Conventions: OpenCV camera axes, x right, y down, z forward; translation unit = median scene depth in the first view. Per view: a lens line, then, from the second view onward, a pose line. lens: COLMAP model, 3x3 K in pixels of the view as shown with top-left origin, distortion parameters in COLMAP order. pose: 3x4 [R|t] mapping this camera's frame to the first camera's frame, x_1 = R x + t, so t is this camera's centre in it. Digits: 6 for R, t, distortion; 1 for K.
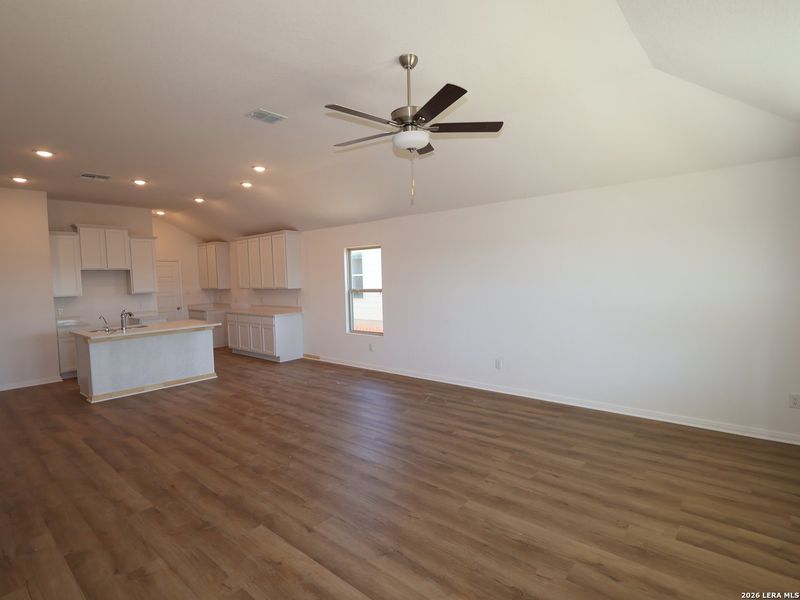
lens RADIAL K [[407.1, 0, 400.0], [0, 407.1, 300.0], [0, 0, 1]] dist [0.001057, -0.000058]
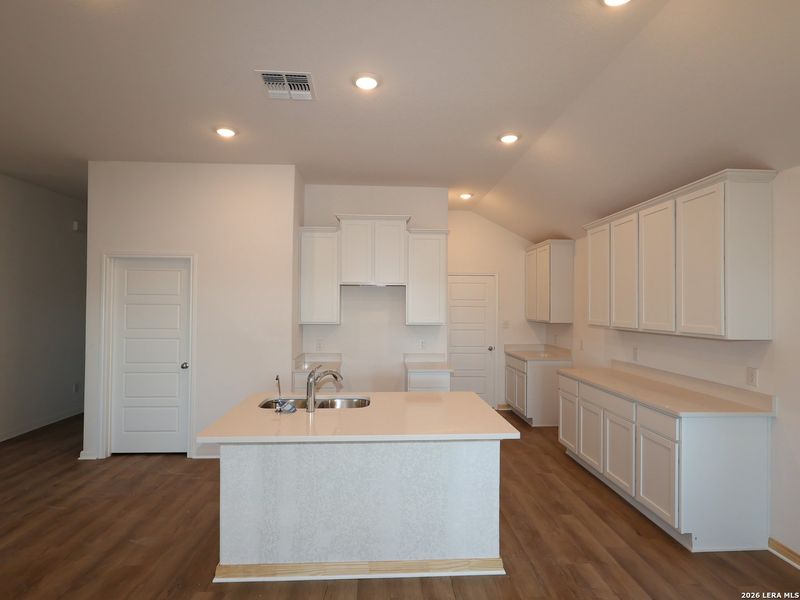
lens RADIAL K [[407.1, 0, 400.0], [0, 407.1, 300.0], [0, 0, 1]] dist [0.001057, -0.000058]
pose [[0.676762, 0.020900, -0.735905, -0.200447], [-0.070902, 0.996801, -0.036894, -0.026903], [0.732780, 0.077146, 0.676079, 0.536465]]
